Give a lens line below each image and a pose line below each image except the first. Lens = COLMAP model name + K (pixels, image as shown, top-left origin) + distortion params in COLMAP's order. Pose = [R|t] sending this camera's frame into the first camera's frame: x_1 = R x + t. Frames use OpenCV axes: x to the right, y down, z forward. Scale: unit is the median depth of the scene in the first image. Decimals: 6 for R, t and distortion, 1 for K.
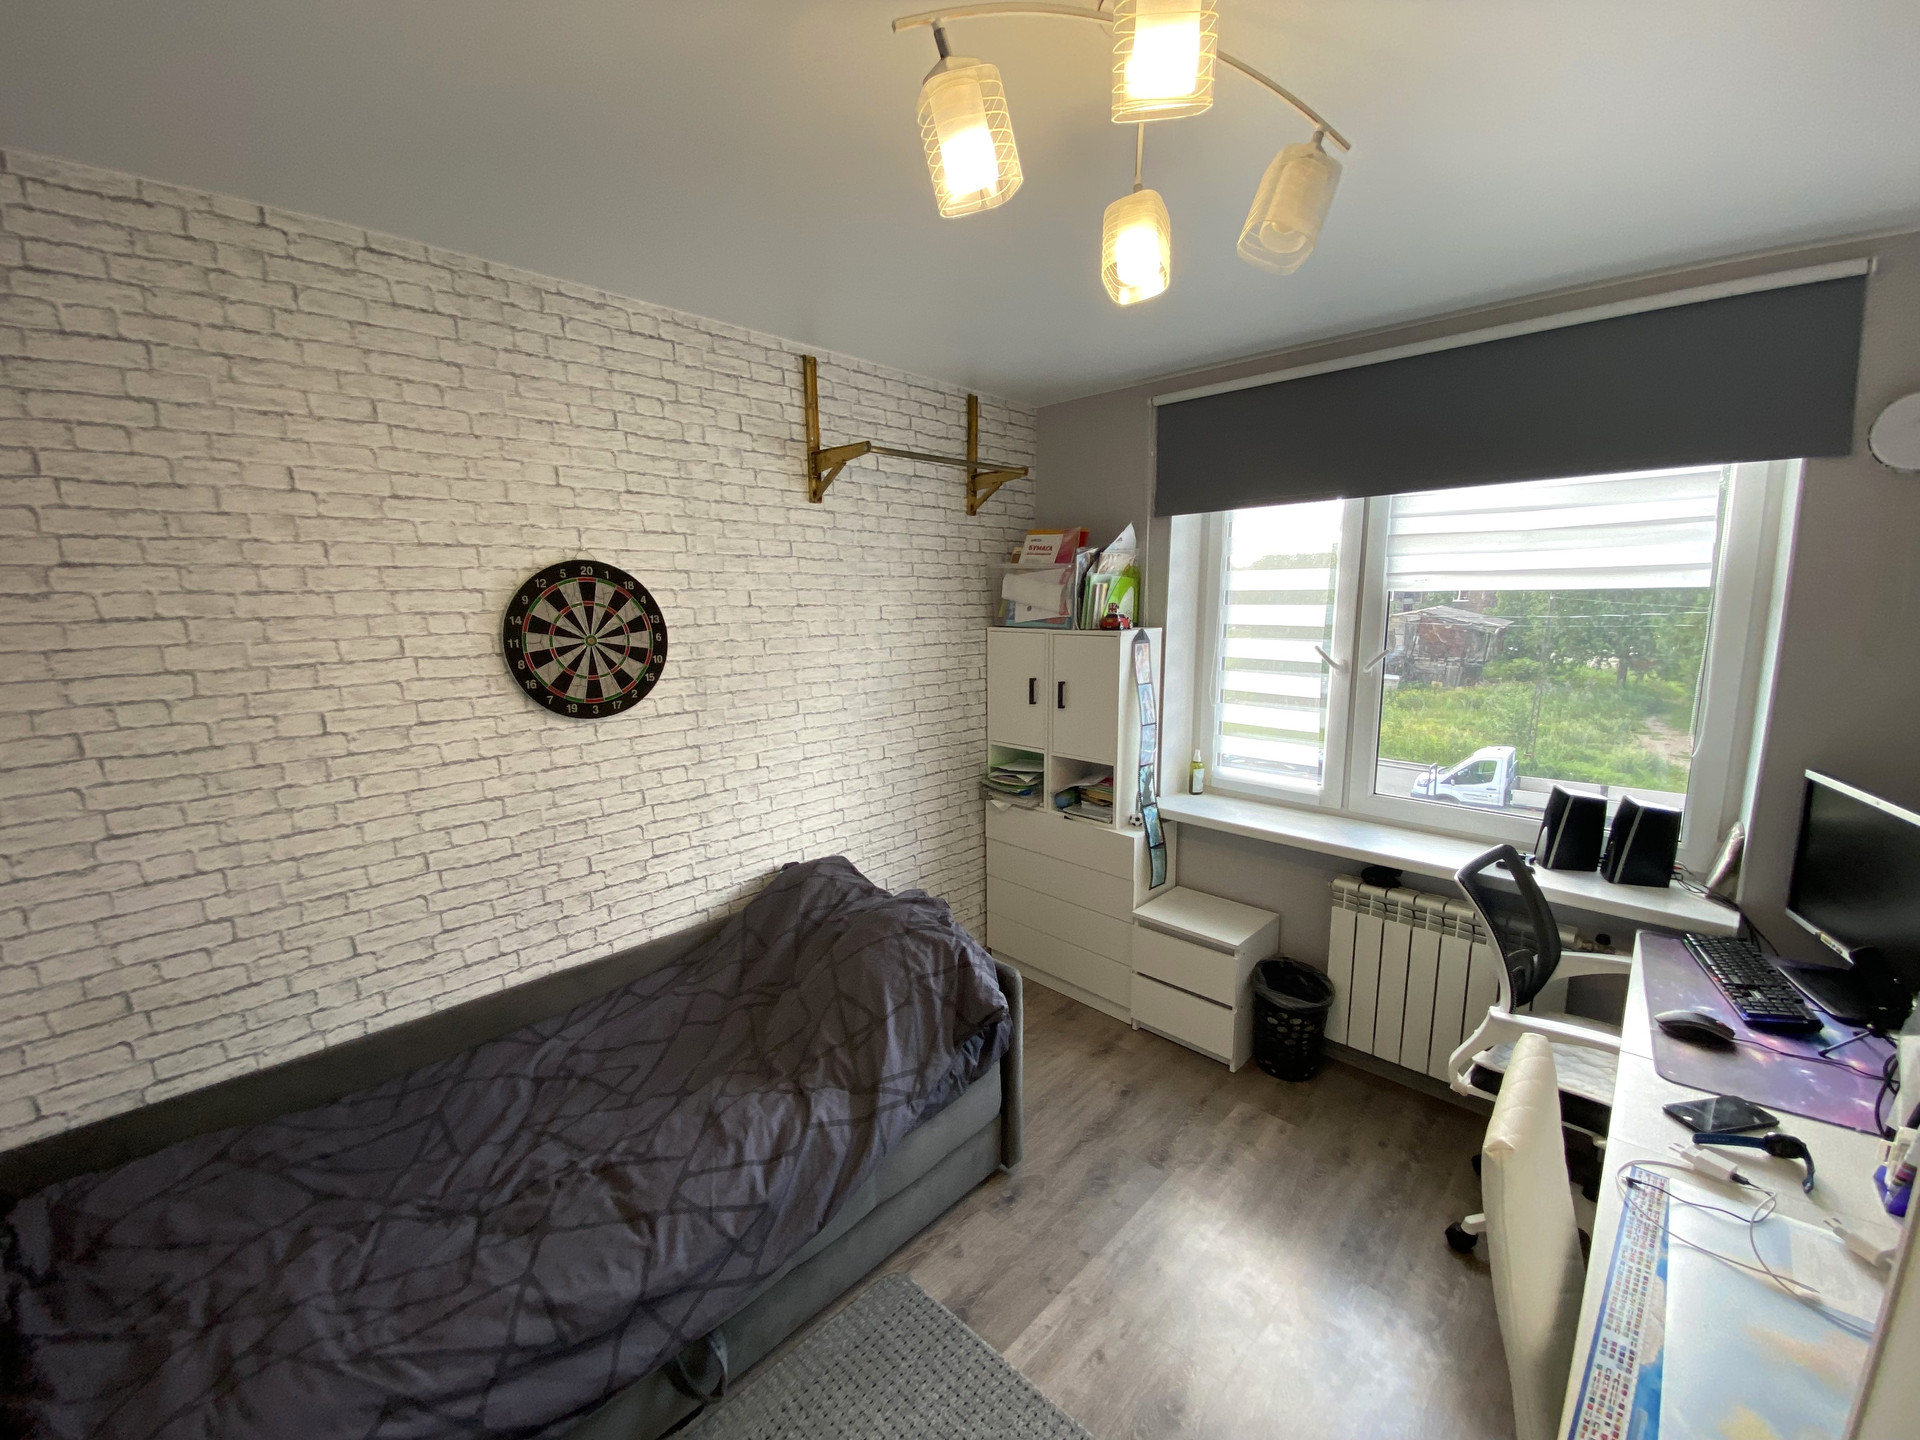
lens RADIAL K [[768.8, 0, 960.0], [0, 768.8, 720.0], [0, 0, 1]] dist [0.028691, -0.035257]
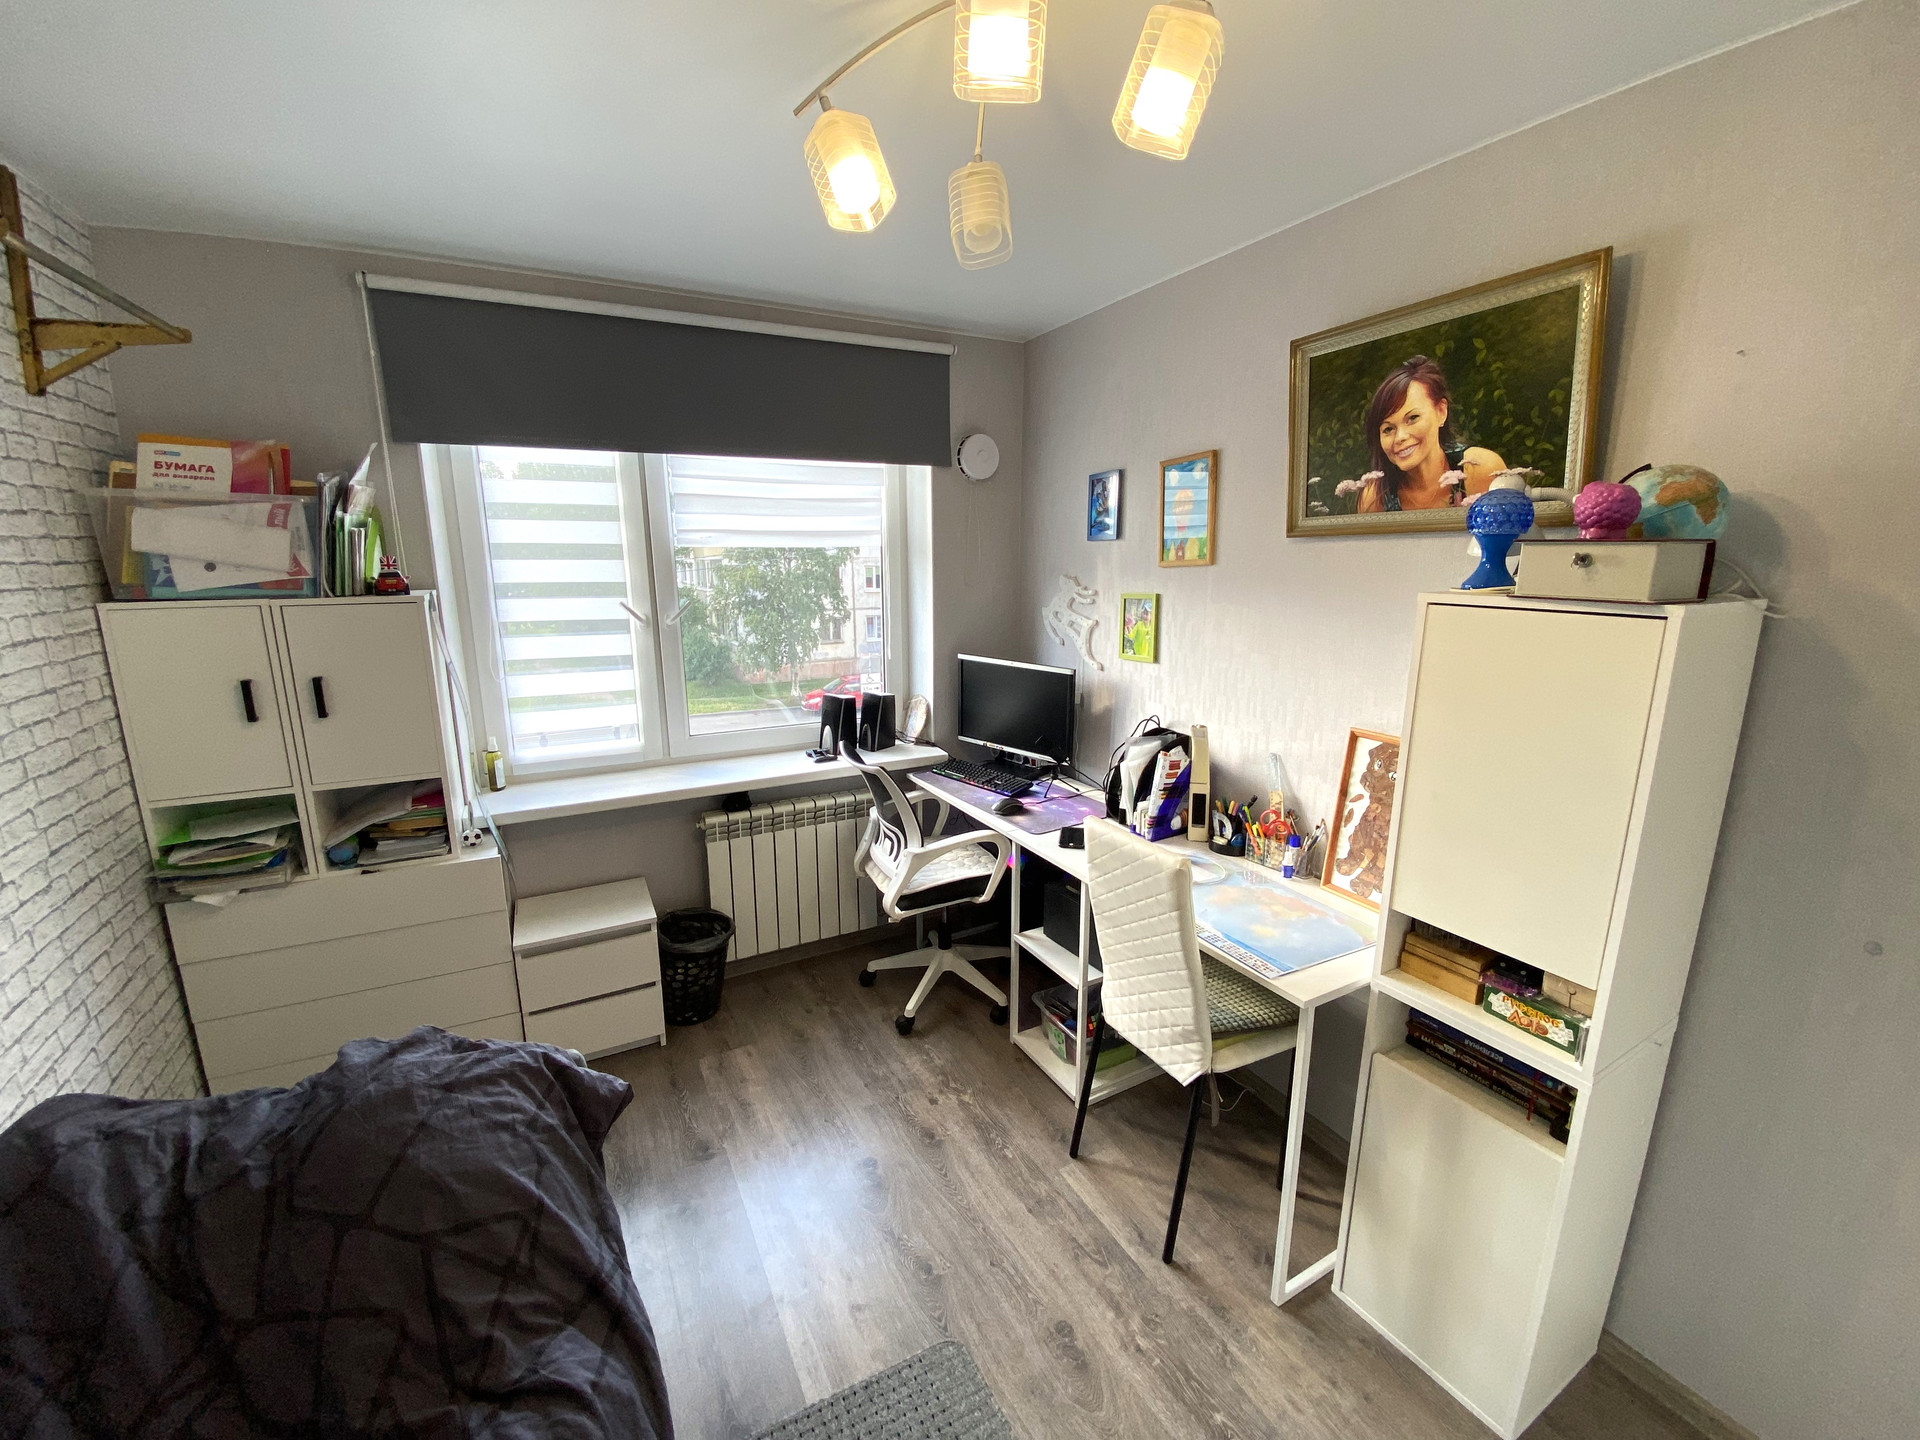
lens RADIAL K [[768.4, 0, 966.2], [0, 768.4, 725.1], [0, 0, 1]] dist [-0.018260, -0.008302]
pose [[0.281086, -0.198344, 0.938962, -0.346029], [0.144917, 0.975962, 0.162778, -0.036387], [-0.948678, 0.090317, 0.303073, 0.295995]]
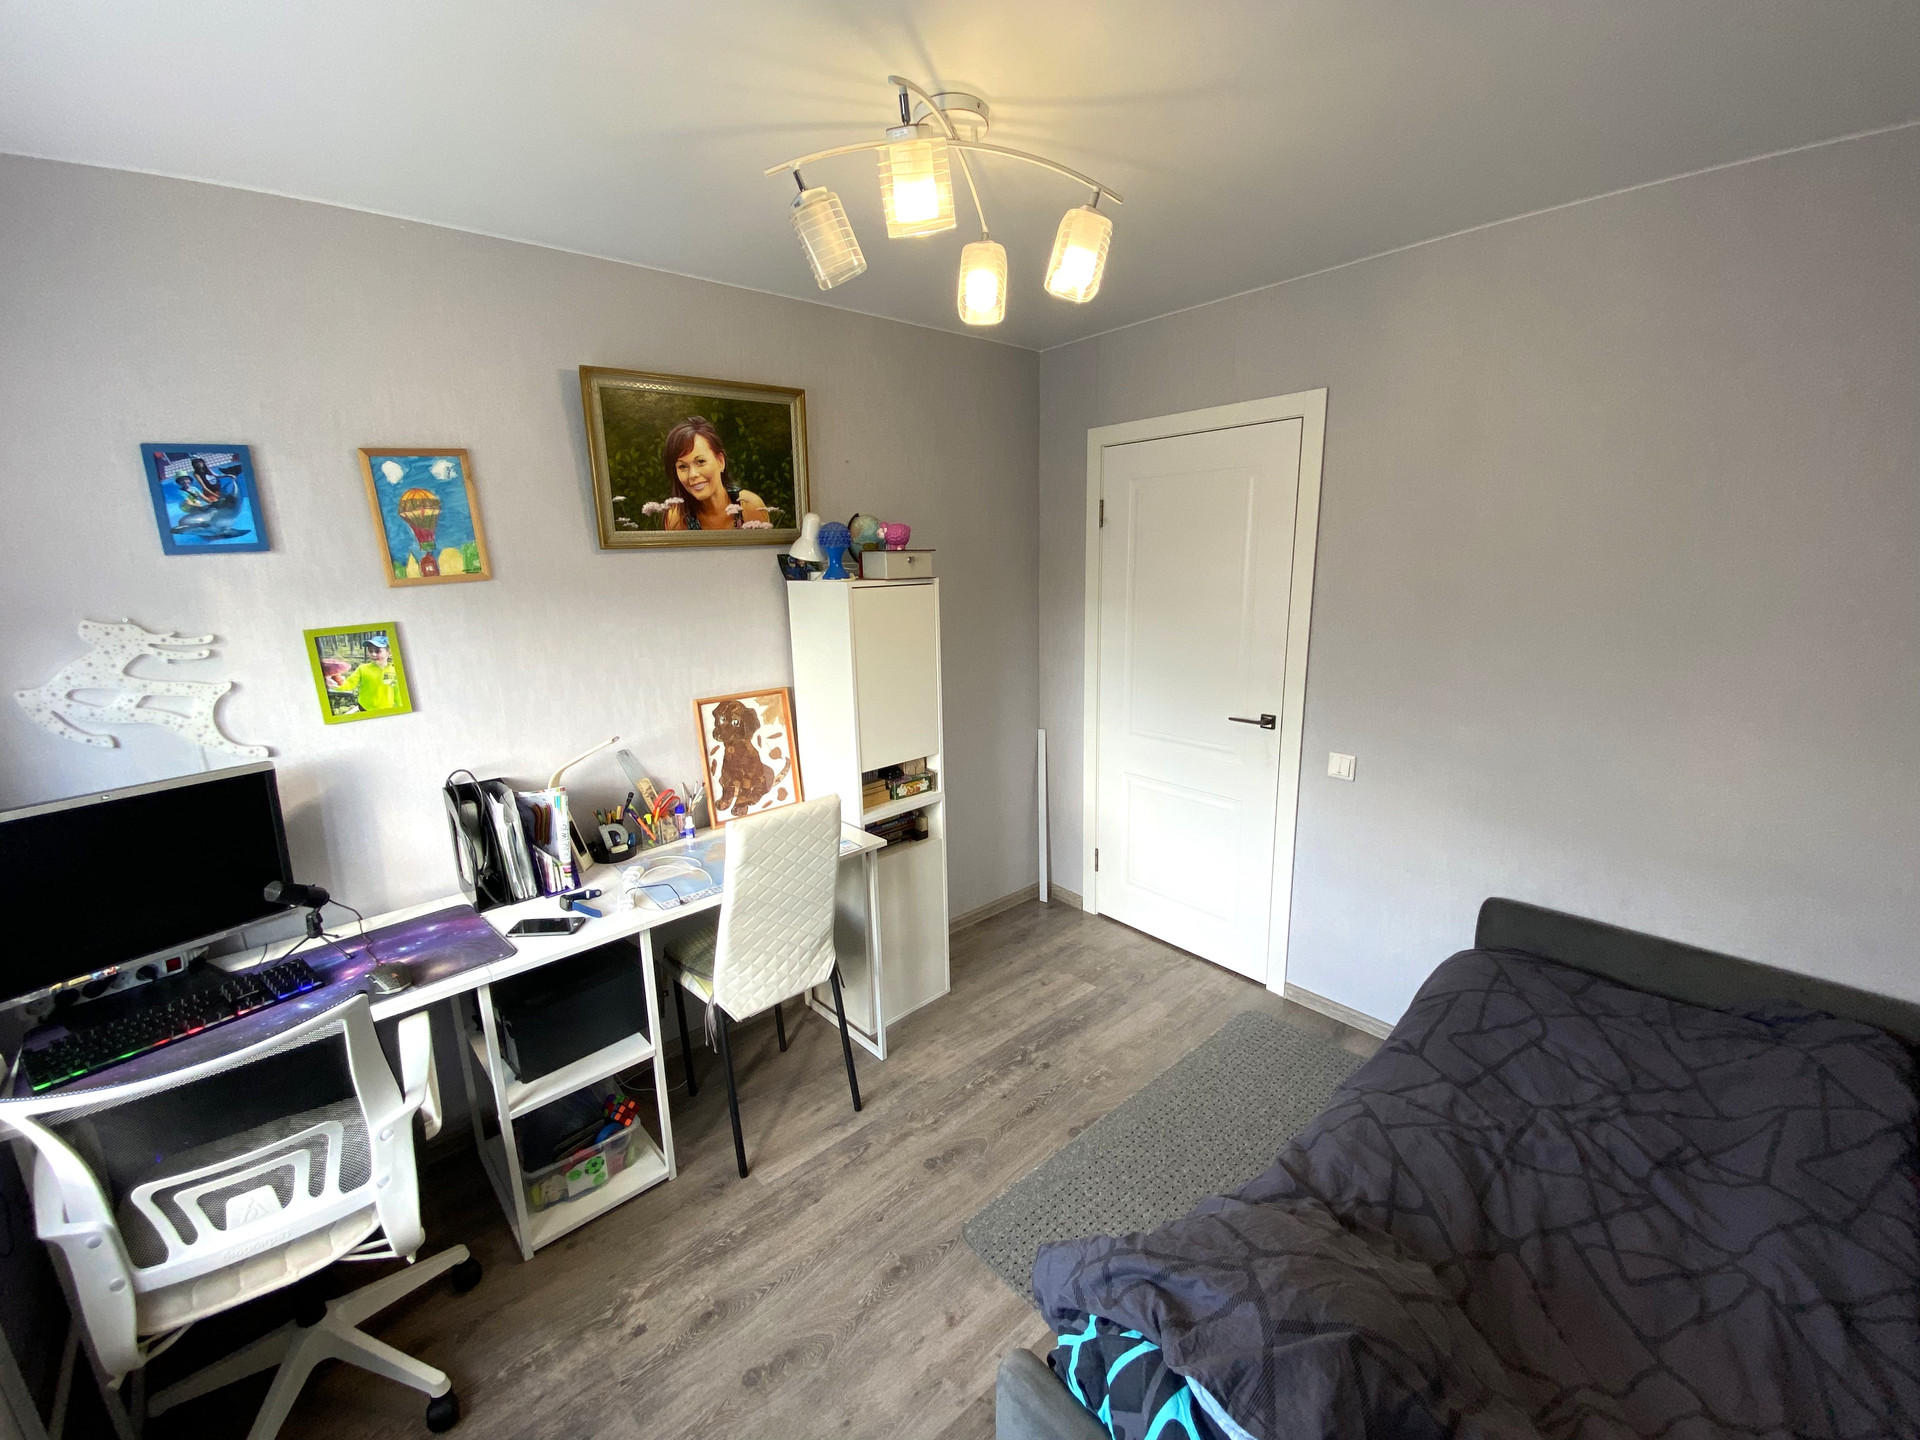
lens RADIAL K [[768.8, 0, 960.0], [0, 768.8, 720.0], [0, 0, 1]] dist [0.028691, -0.035257]
pose [[-0.998503, 0.016982, 0.052003, 0.056860], [0.034710, 0.931409, 0.362316, -0.159481], [-0.042283, 0.363578, -0.930604, 0.996911]]
